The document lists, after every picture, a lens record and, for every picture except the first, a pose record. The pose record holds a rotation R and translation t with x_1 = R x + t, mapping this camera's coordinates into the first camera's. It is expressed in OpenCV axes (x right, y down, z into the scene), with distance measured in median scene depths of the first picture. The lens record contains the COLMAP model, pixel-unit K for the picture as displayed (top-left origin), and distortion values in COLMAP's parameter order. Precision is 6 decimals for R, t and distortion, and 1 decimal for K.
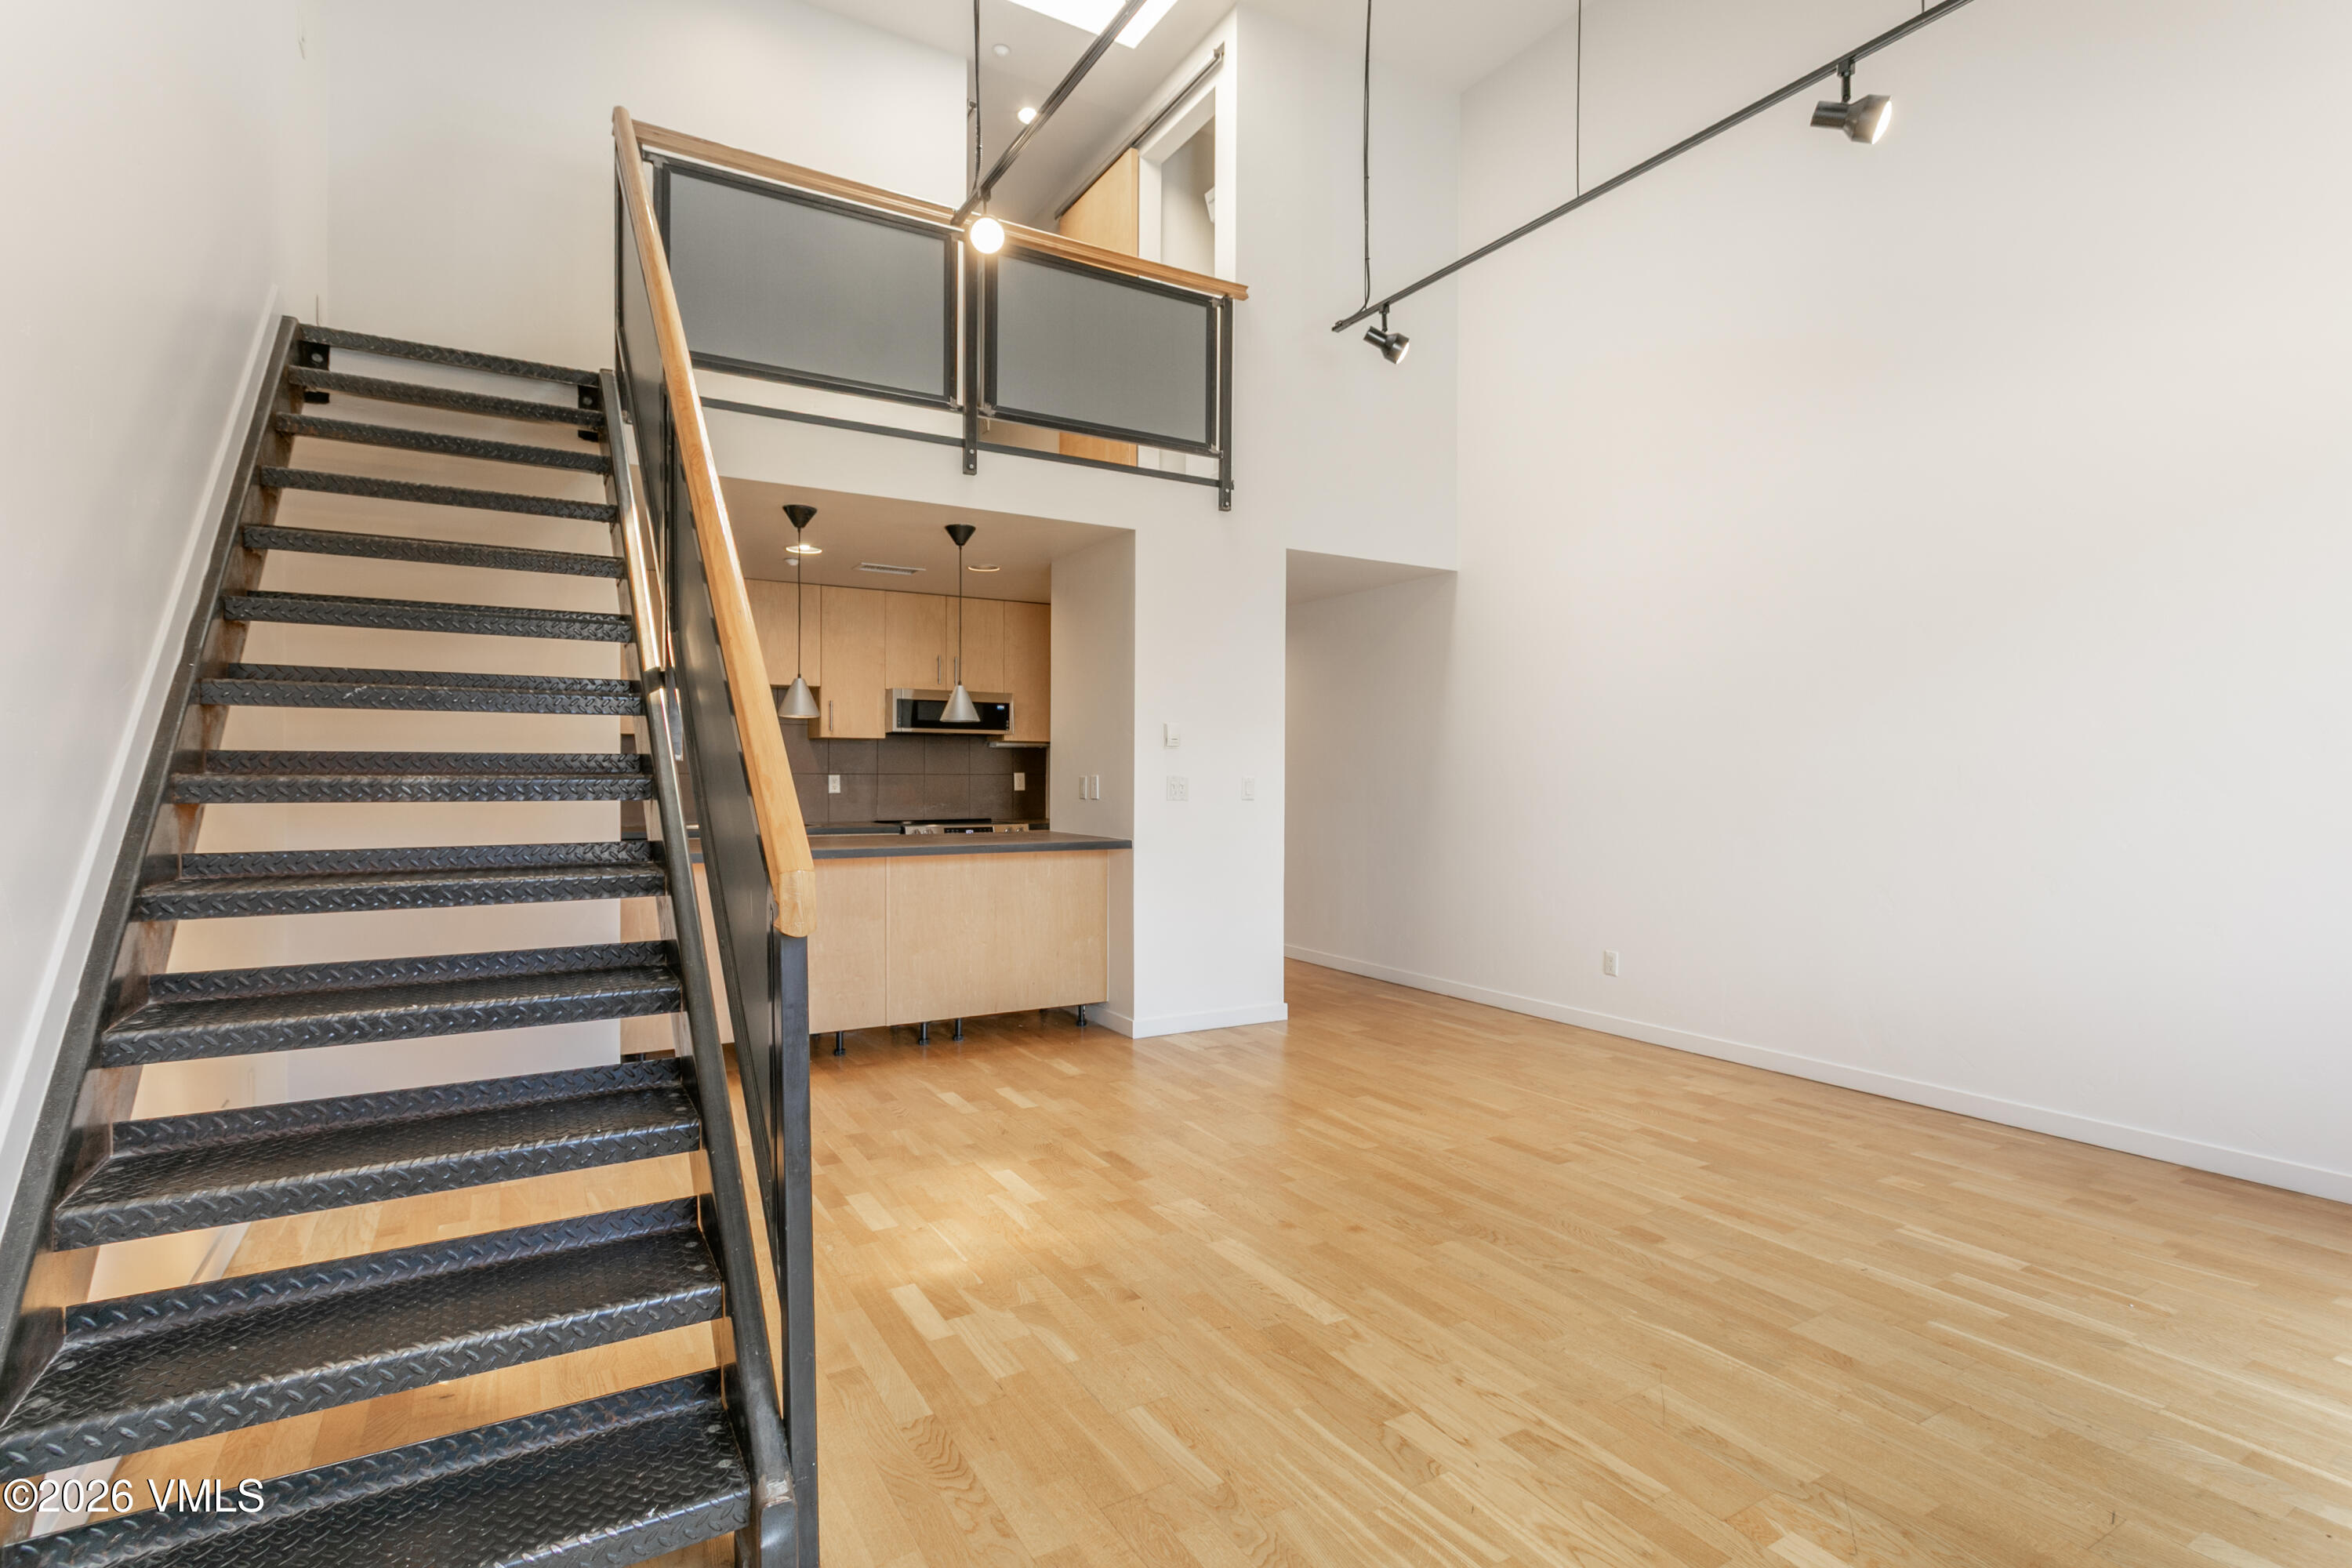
lens RADIAL K [[1069.6, 0, 1098.2], [0, 1069.6, 778.7], [0, 0, 1]] dist [-0.002265, 0.000003]
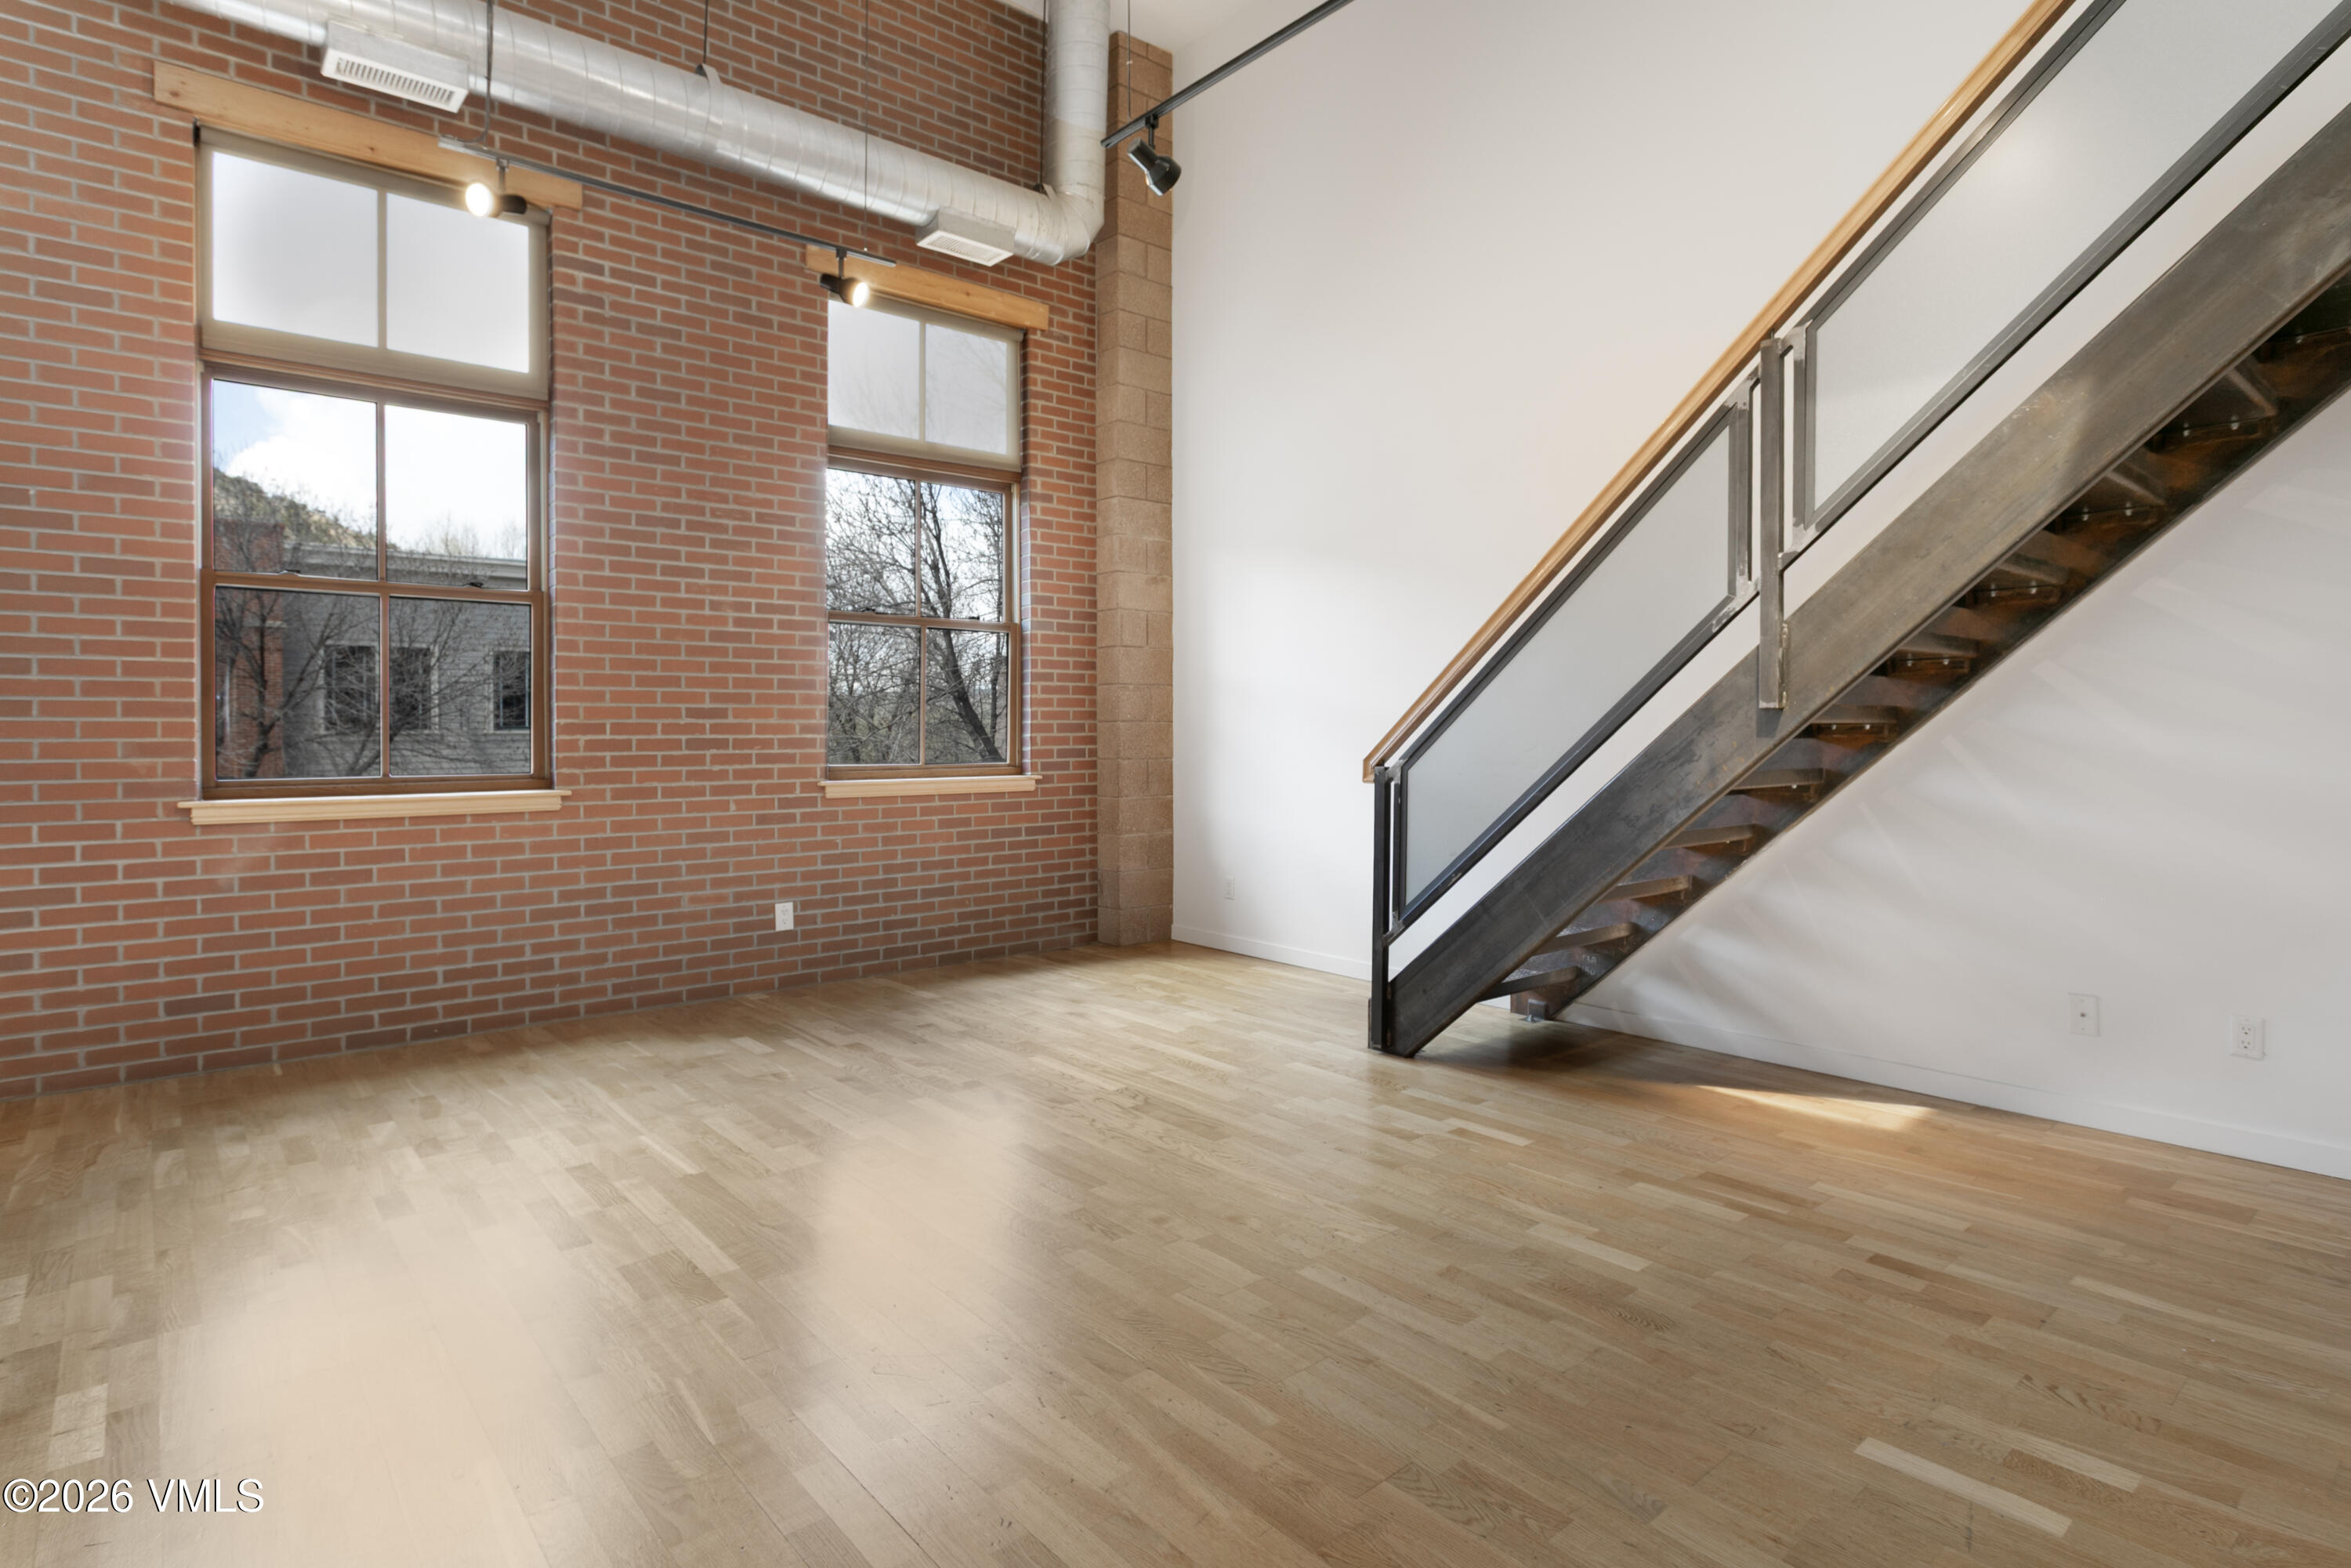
lens RADIAL K [[1211.0, 0, 1171.6], [0, 1211.0, 736.0], [0, 0, 1]] dist [-0.015851, 0.000319]
pose [[-0.968483, 0.002081, -0.249071, 0.300275], [-0.000482, 0.999948, 0.010228, 0.000847], [0.249079, 0.010026, -0.968431, 1.225846]]
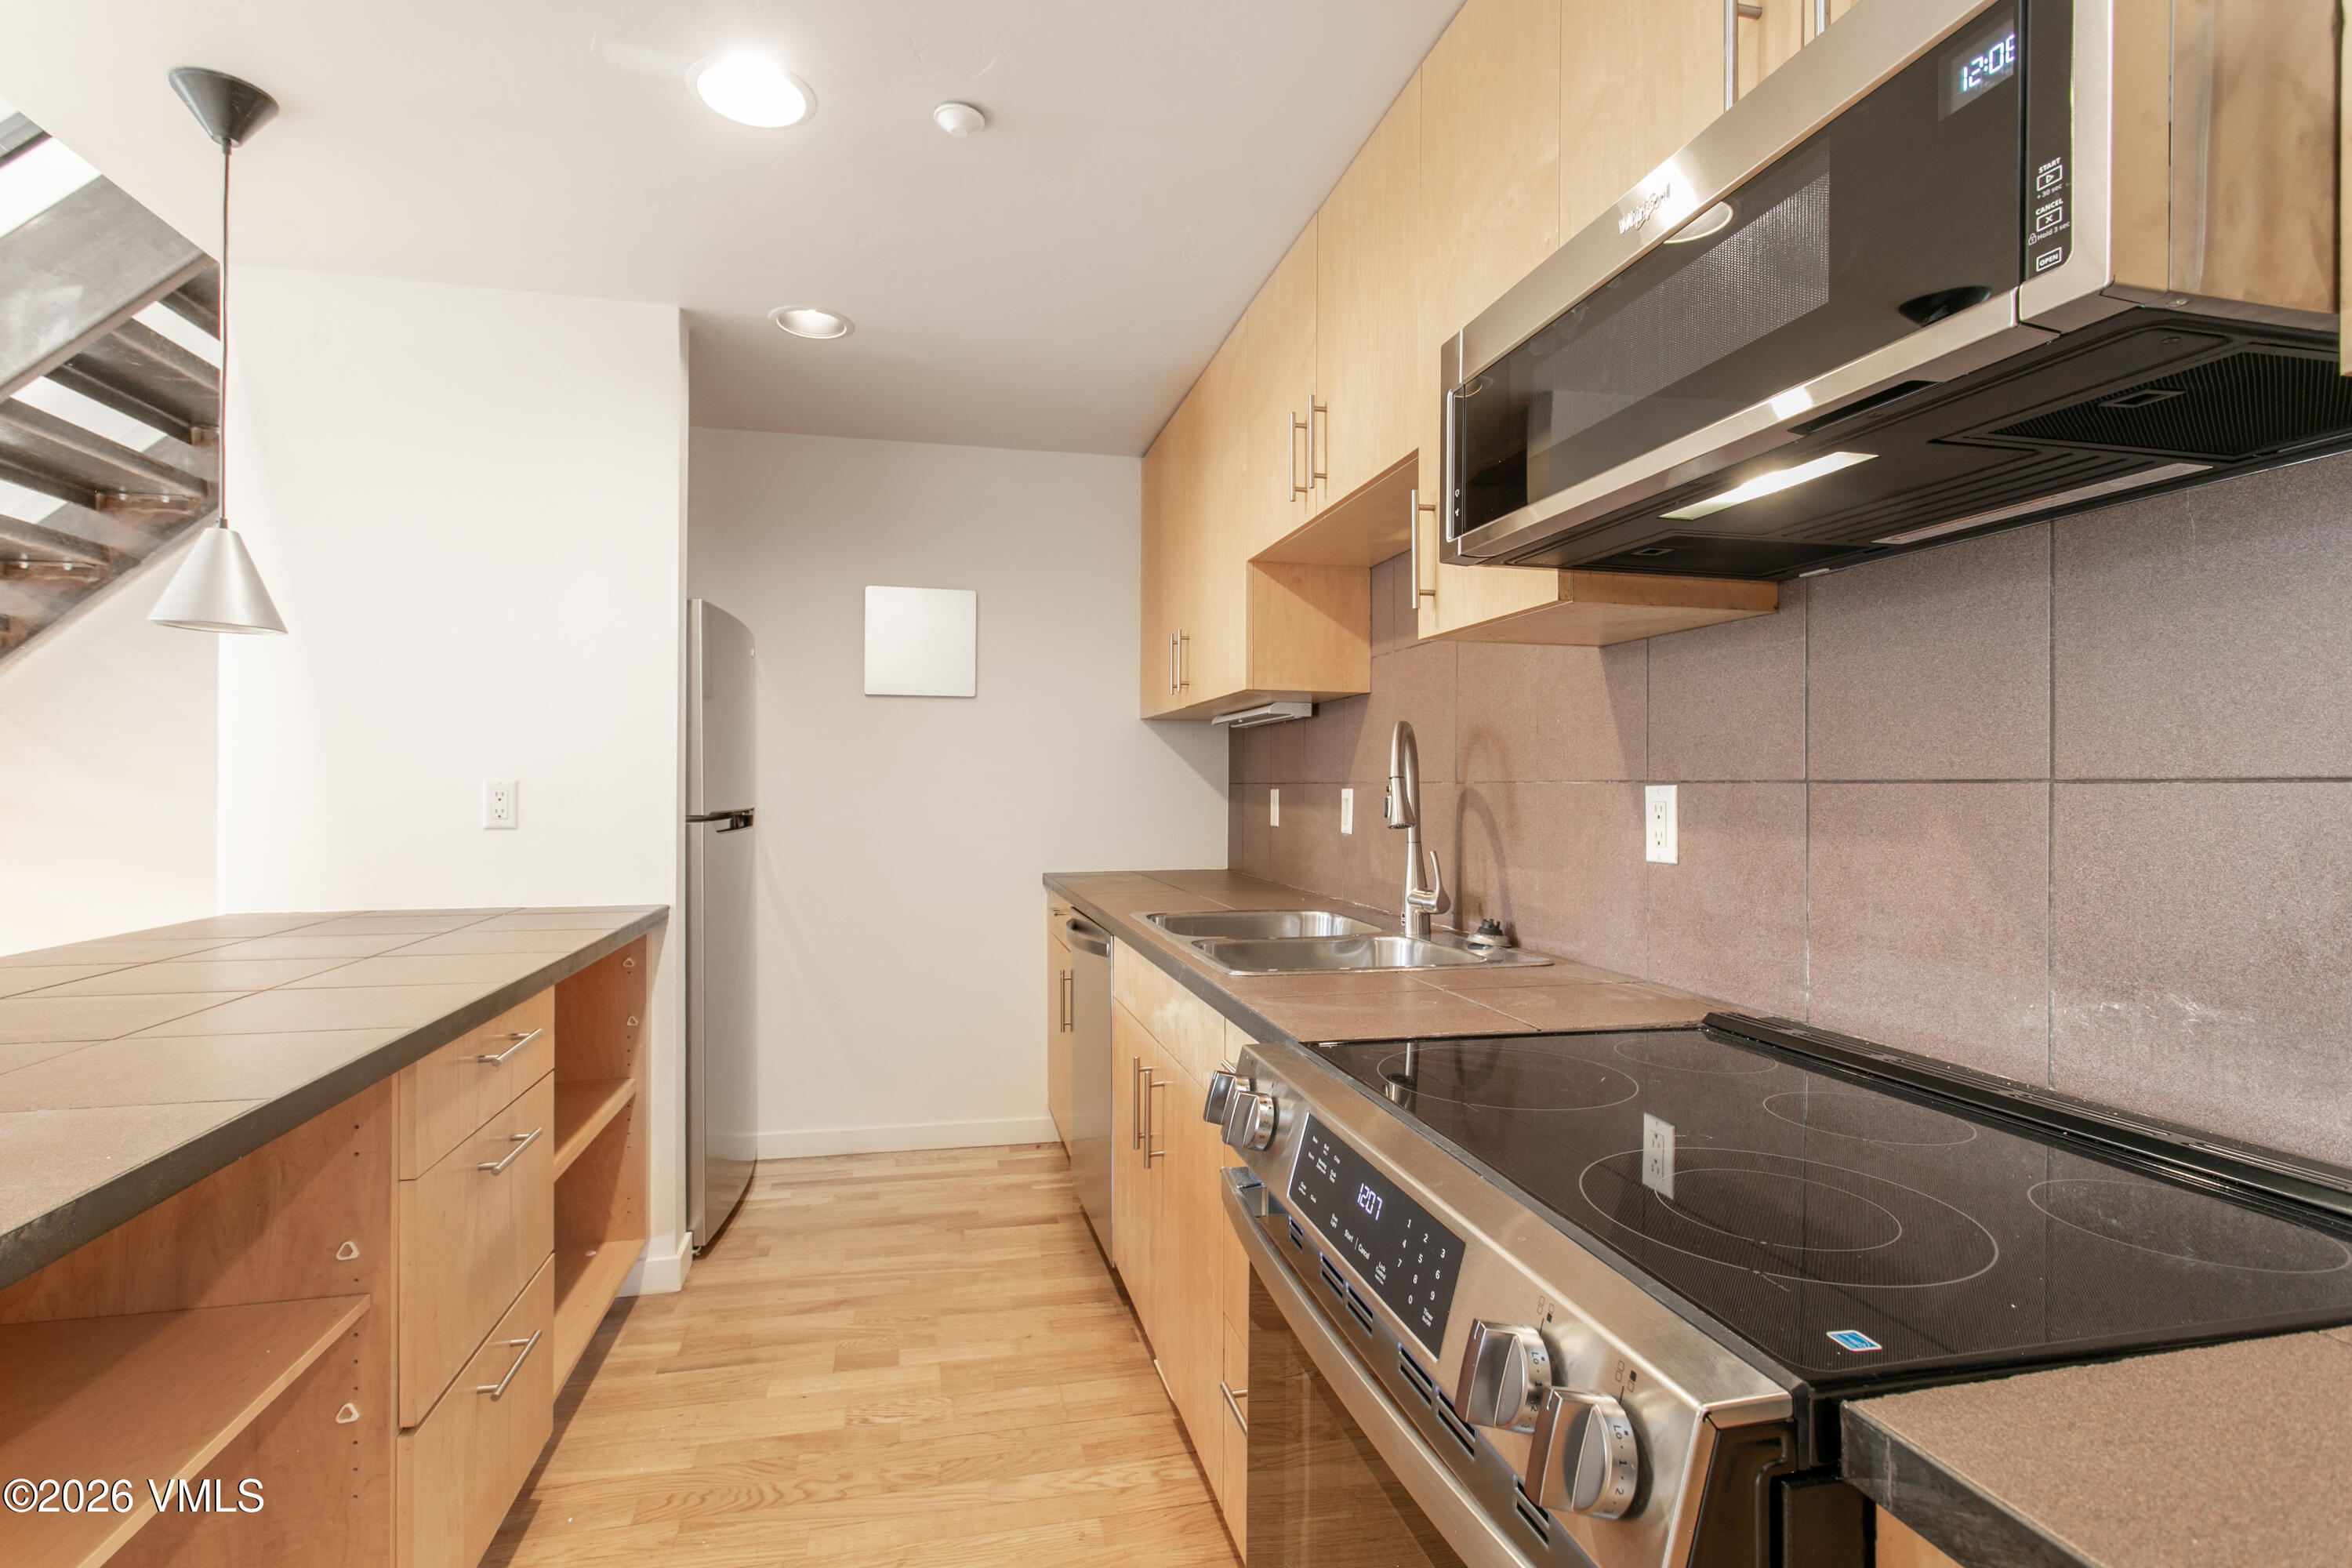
lens RADIAL K [[1140.5, 0, 1176.0], [0, 1140.5, 784.0], [0, 0, 1]] dist [0.003887, 0.000712]
pose [[-0.245584, -0.007201, -0.969349, 0.037317], [-0.011261, 0.999926, -0.004575, -0.002605], [0.969310, 0.009792, -0.245647, 1.487170]]
